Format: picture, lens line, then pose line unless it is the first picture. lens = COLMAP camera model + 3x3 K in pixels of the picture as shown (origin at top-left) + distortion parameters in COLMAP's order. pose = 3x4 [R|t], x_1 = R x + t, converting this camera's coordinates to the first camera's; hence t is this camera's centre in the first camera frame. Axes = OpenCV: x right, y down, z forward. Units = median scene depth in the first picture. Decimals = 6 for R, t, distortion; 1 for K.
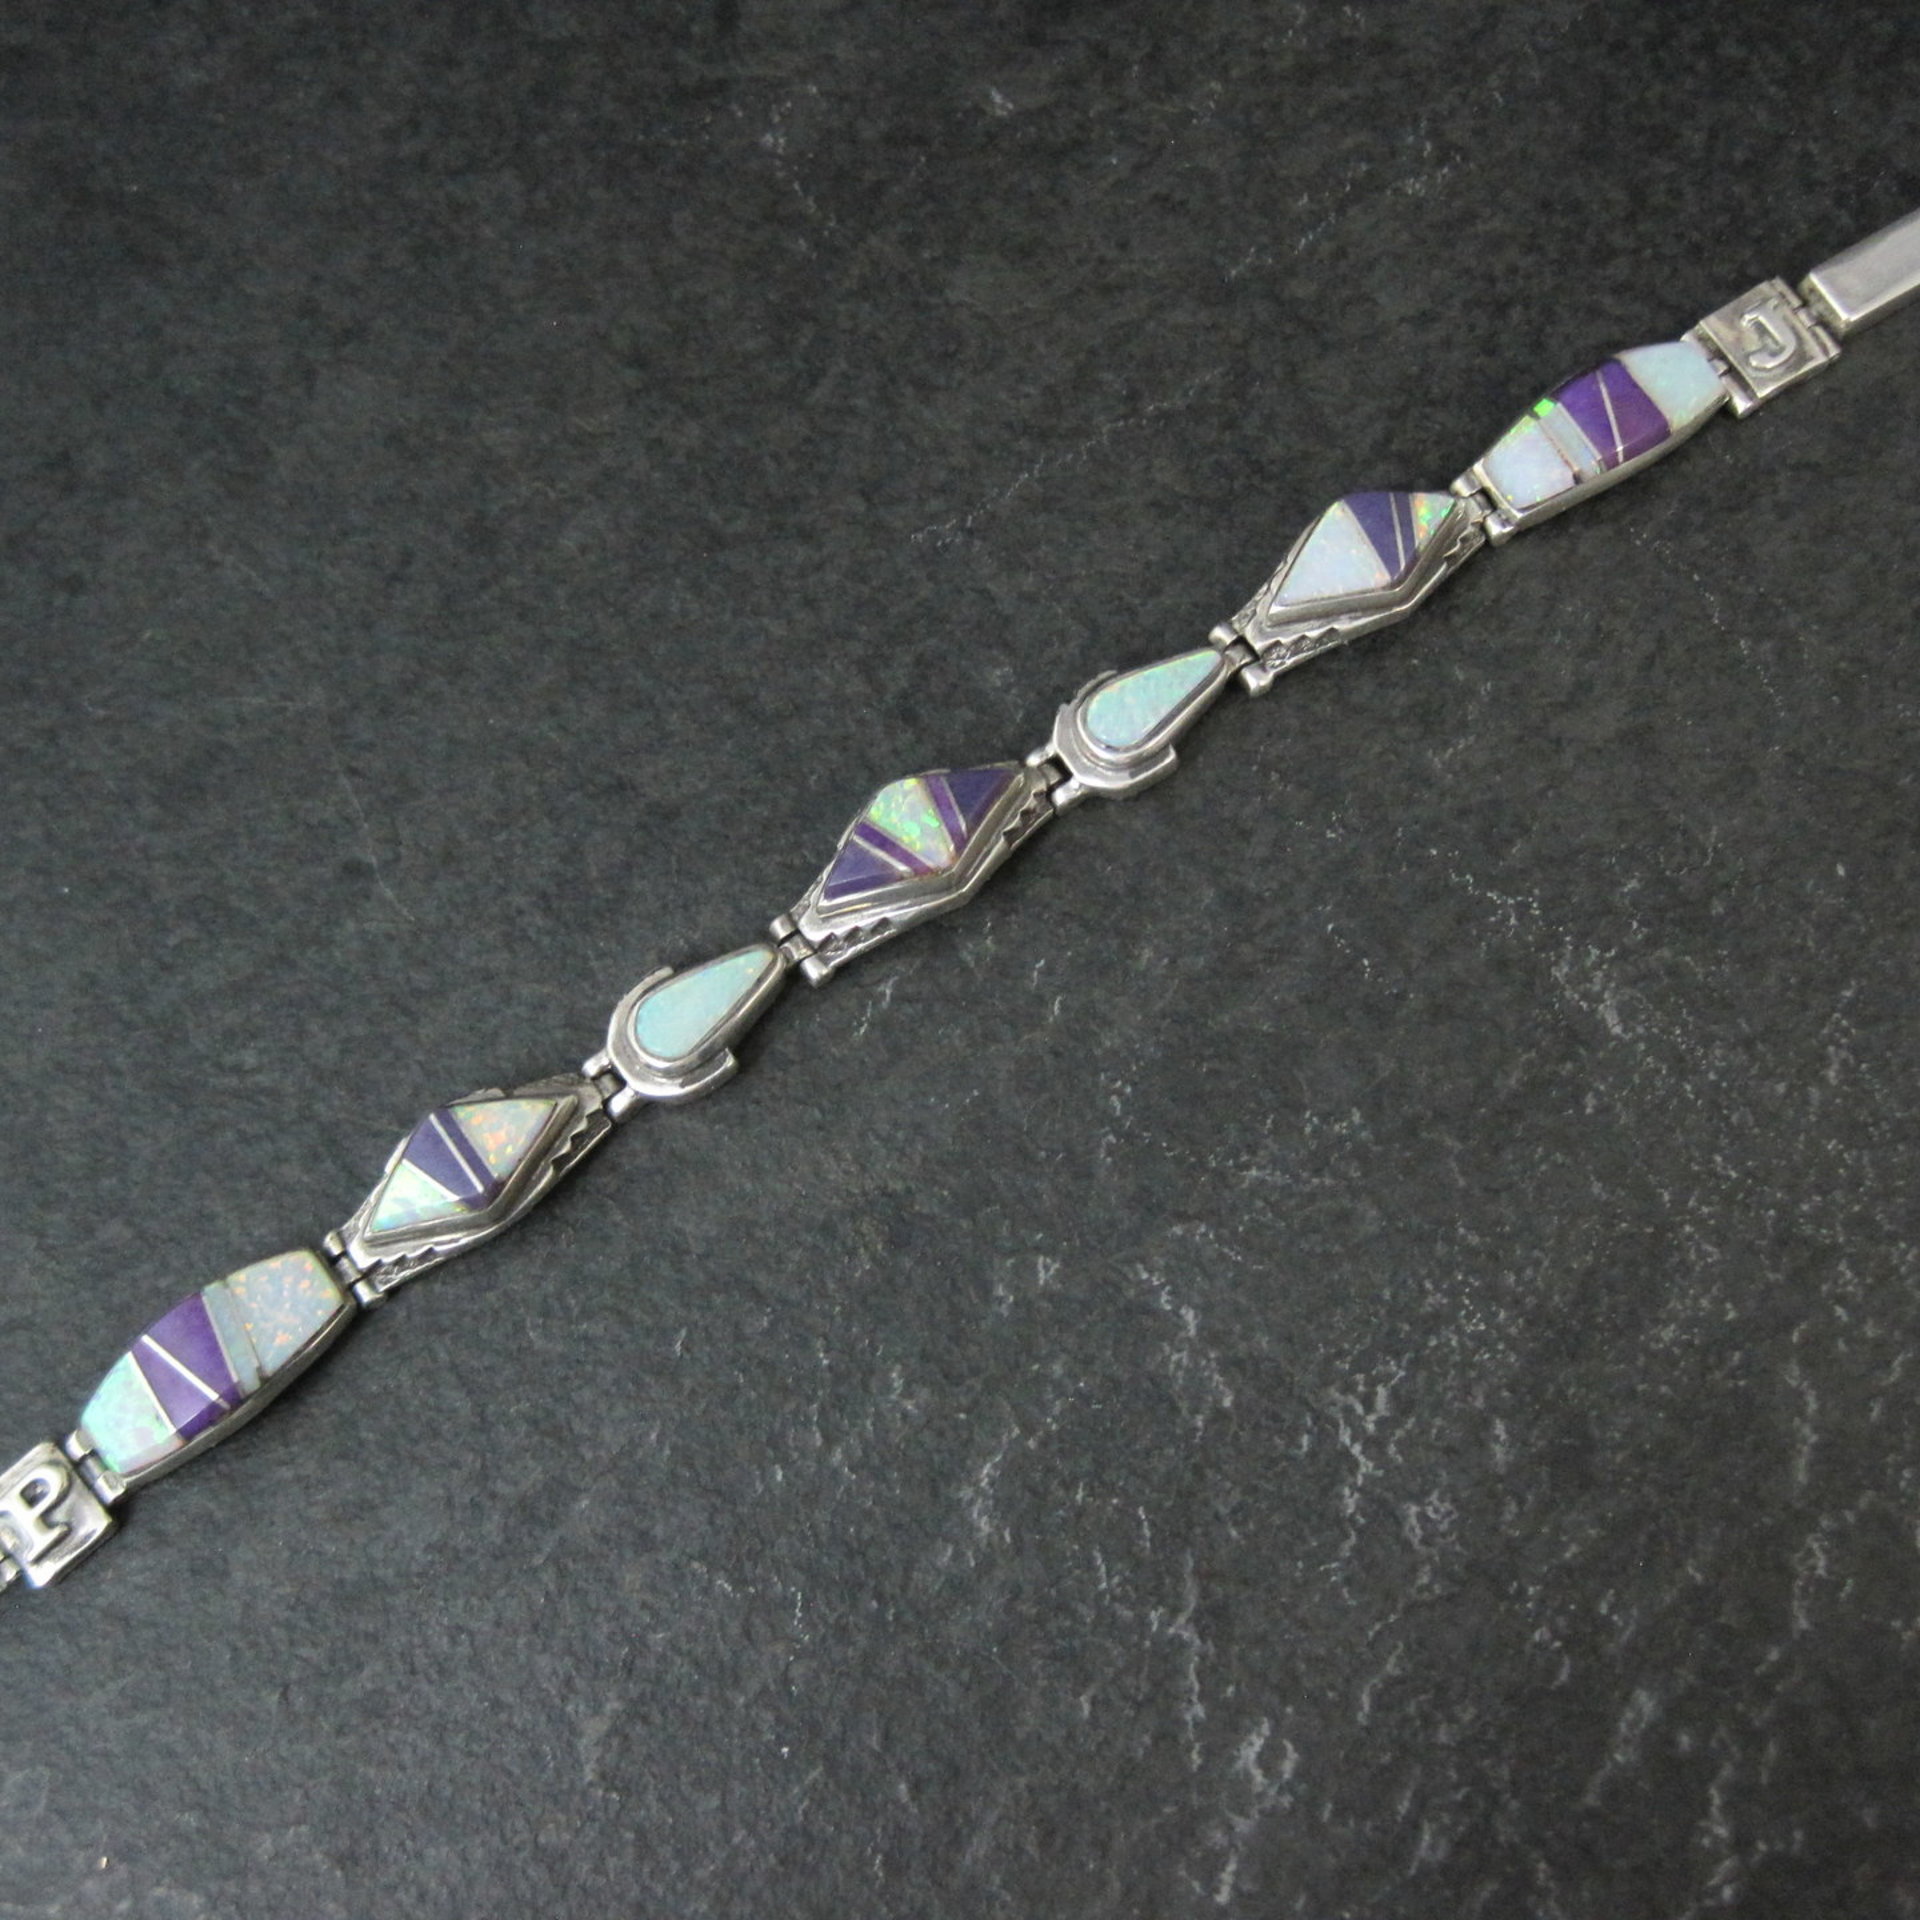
lens RADIAL K [[2172.0, 0, 962.9], [0, 2172.0, 1016.9], [0, 0, 1]] dist [-0.121116, 0.041944]
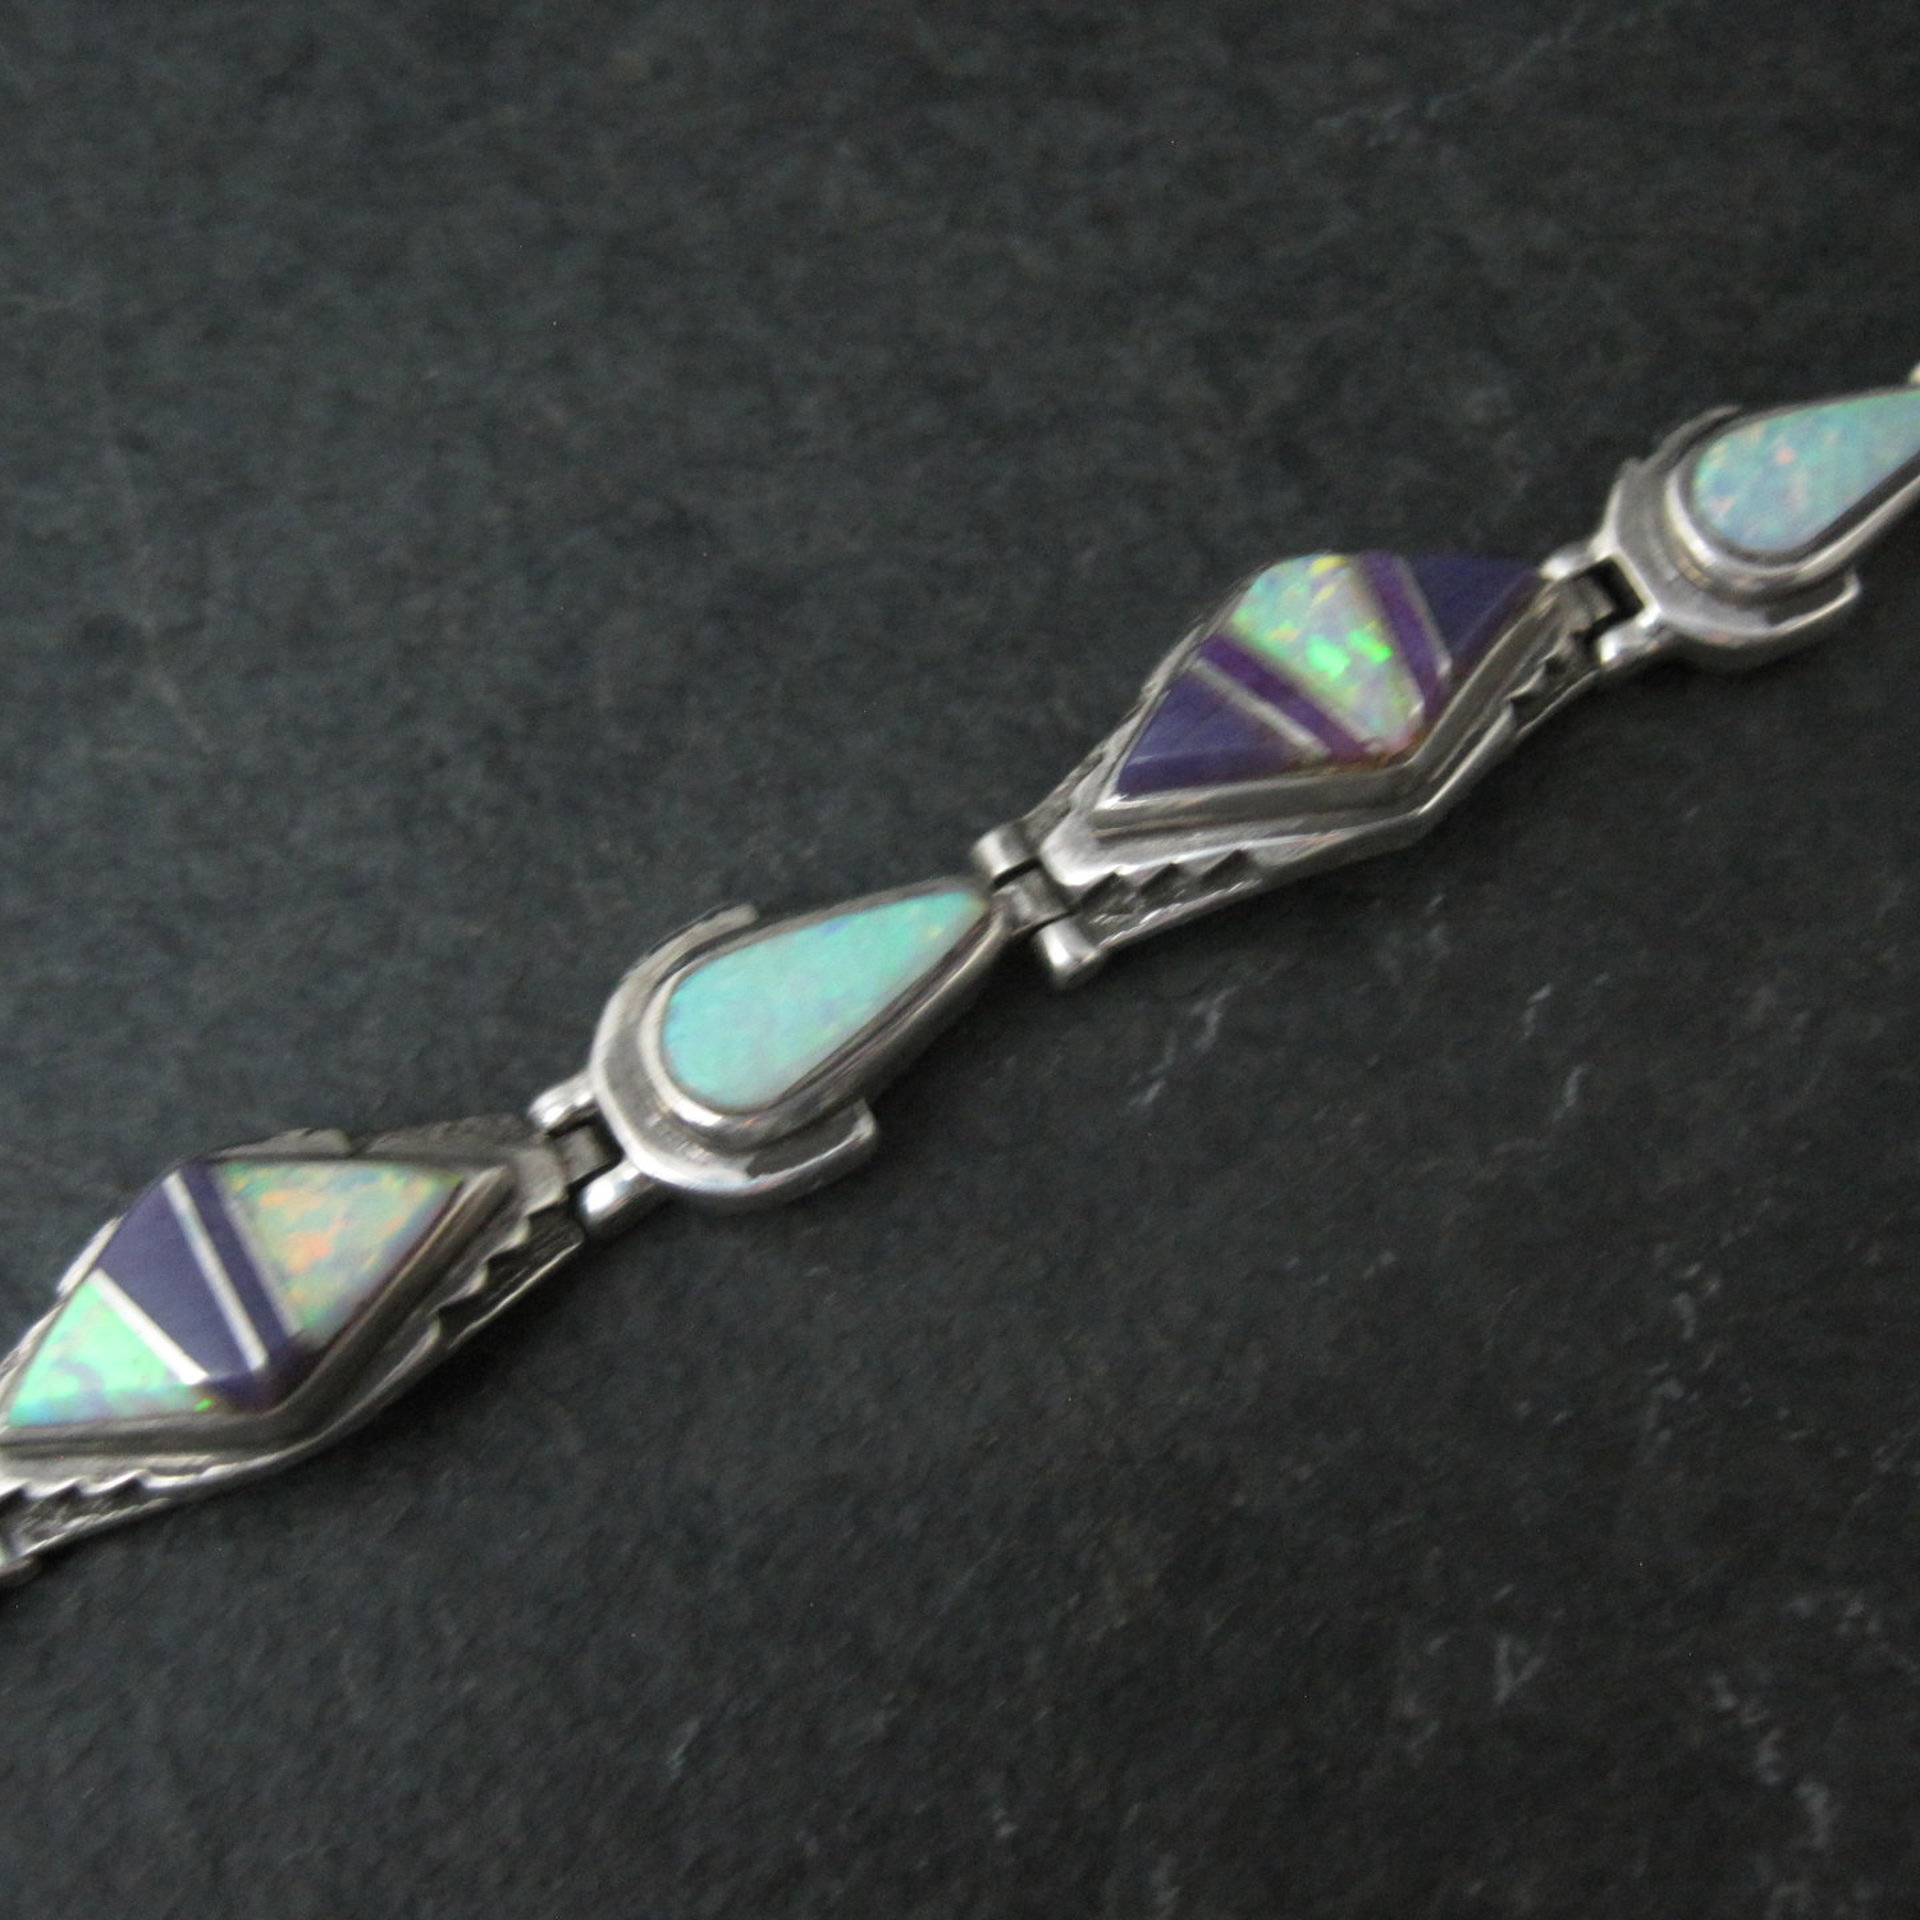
lens RADIAL K [[2172.0, 0, 962.9], [0, 2172.0, 1016.9], [0, 0, 1]] dist [-0.121116, 0.041944]
pose [[0.993534, 0.112316, 0.016592, -0.095396], [-0.111733, 0.993202, -0.032654, 0.009508], [-0.020147, 0.030589, 0.999329, 0.544001]]
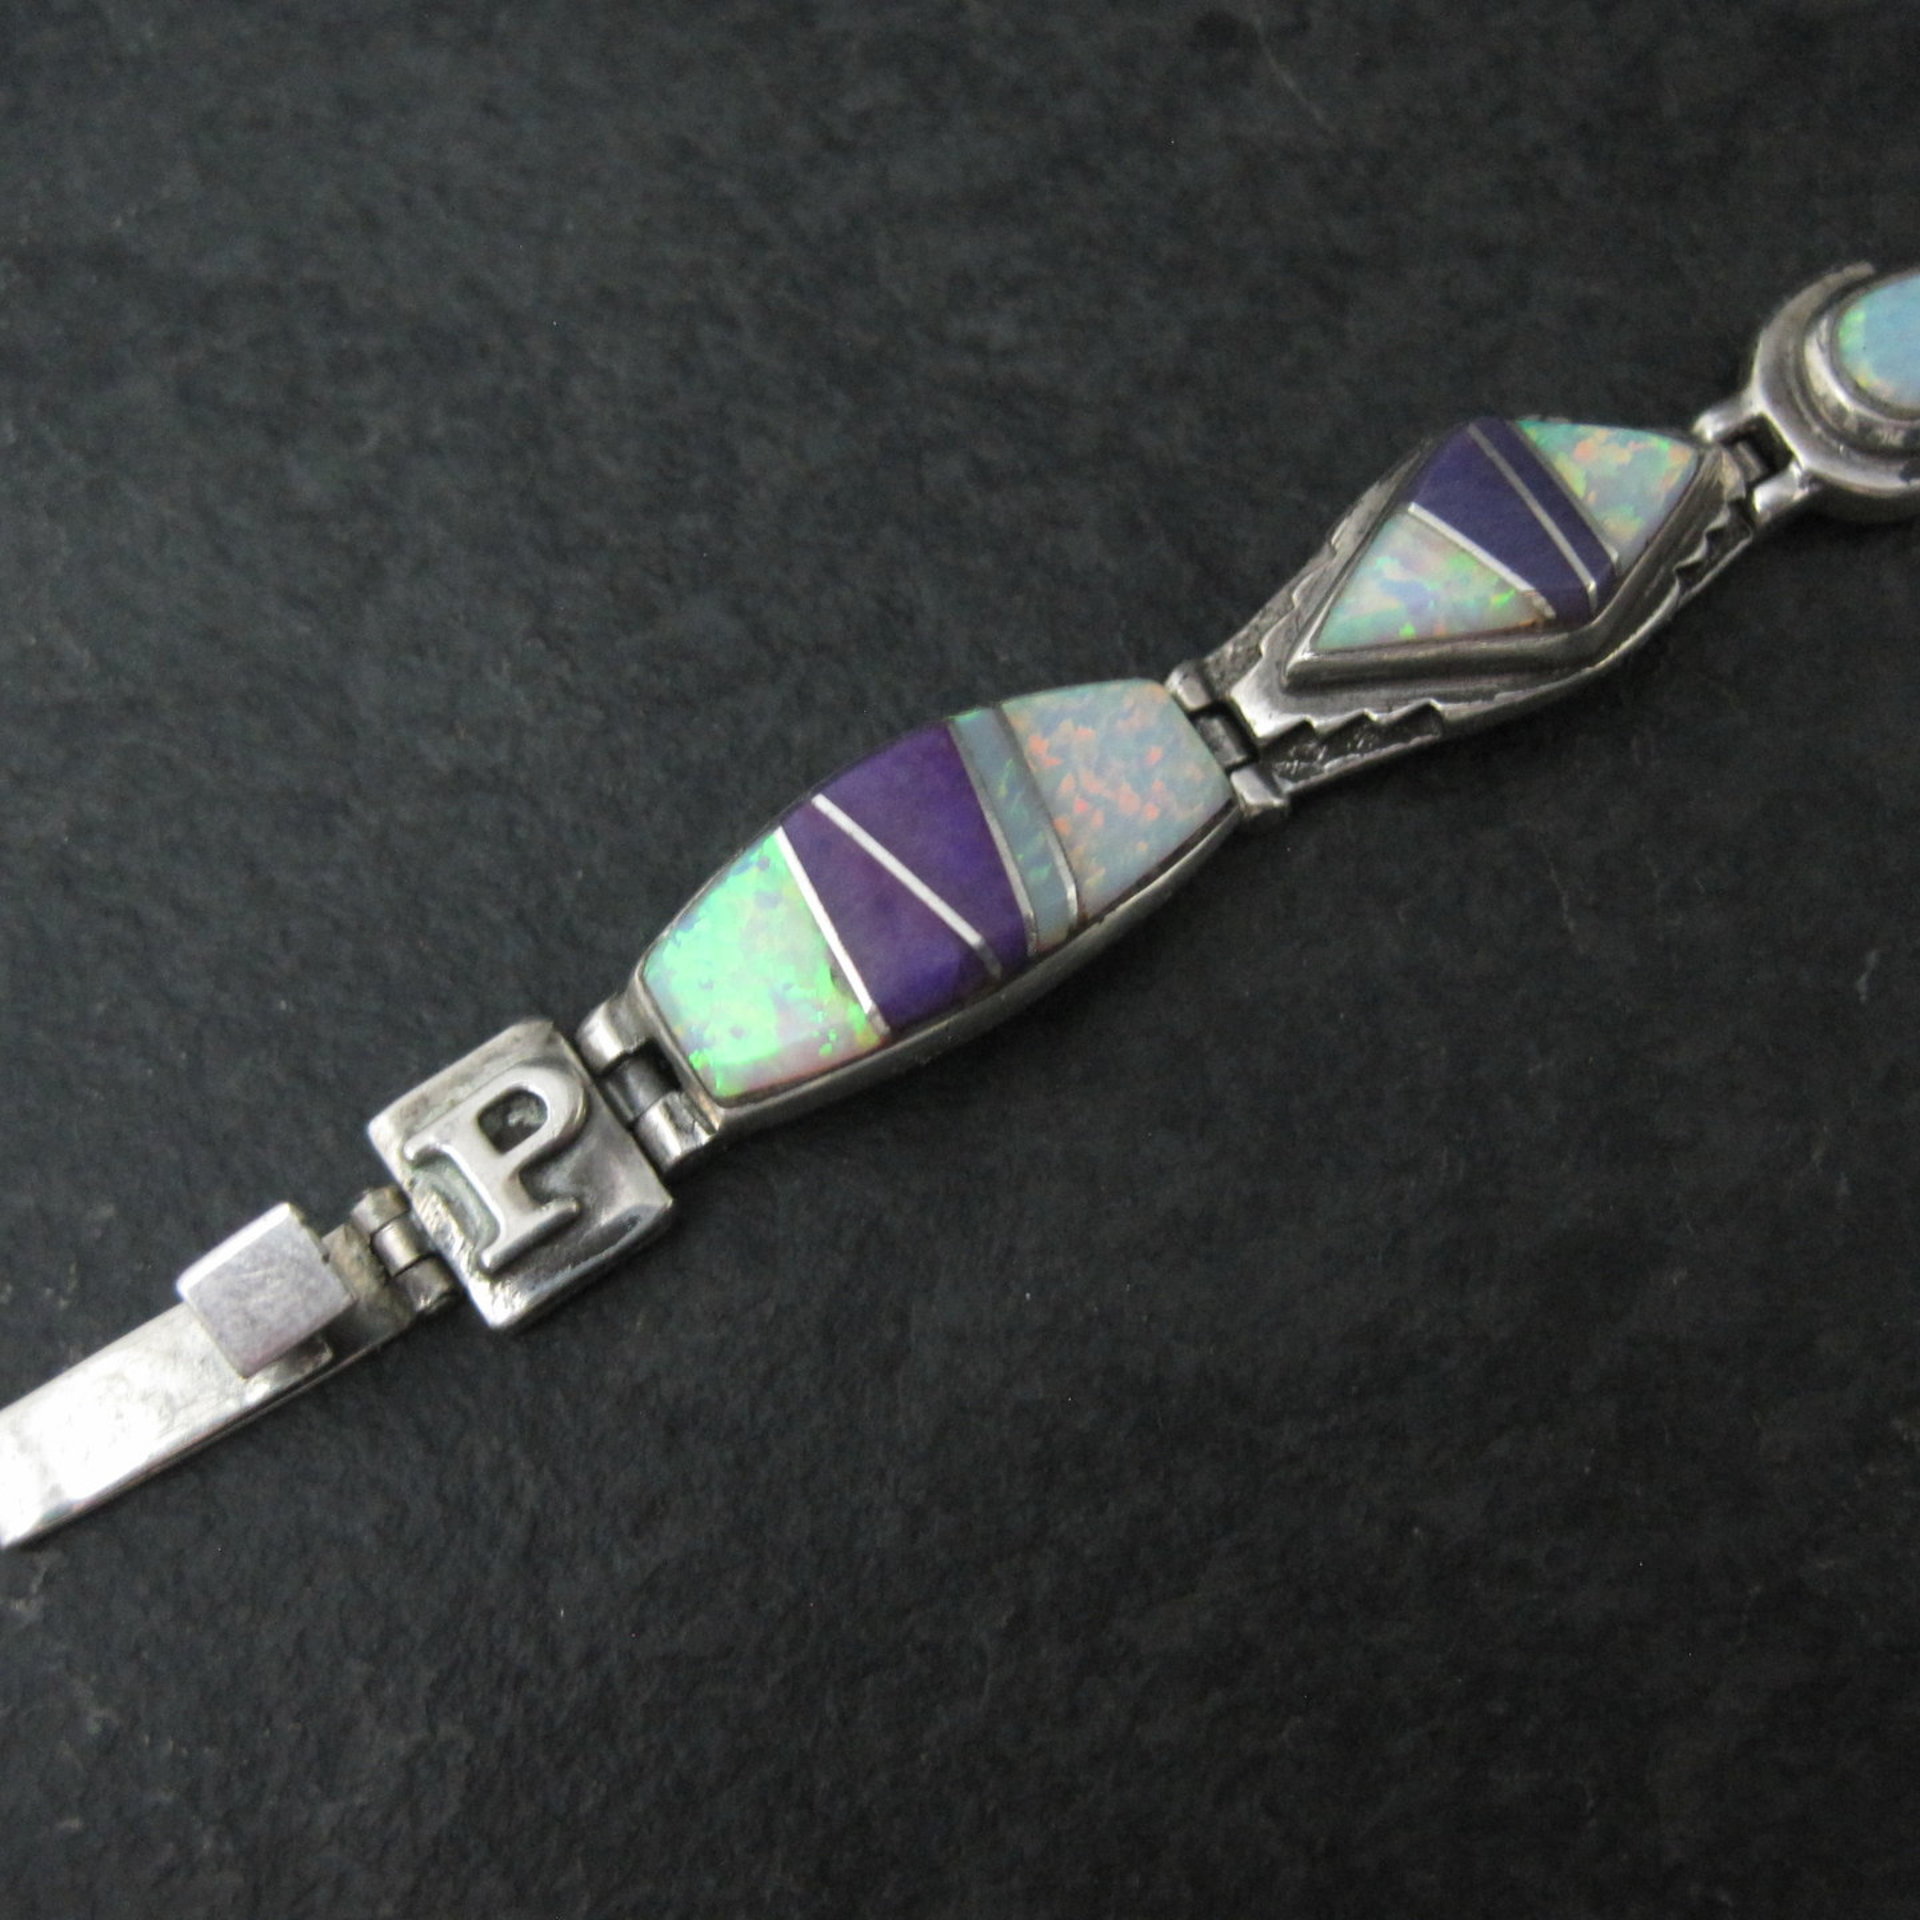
lens RADIAL K [[2172.0, 0, 962.9], [0, 2172.0, 1016.9], [0, 0, 1]] dist [-0.121116, 0.041944]
pose [[0.991712, 0.121324, 0.042290, -0.347289], [-0.120393, 0.992438, -0.023935, 0.192193], [-0.044874, 0.018645, 0.998819, 0.513292]]
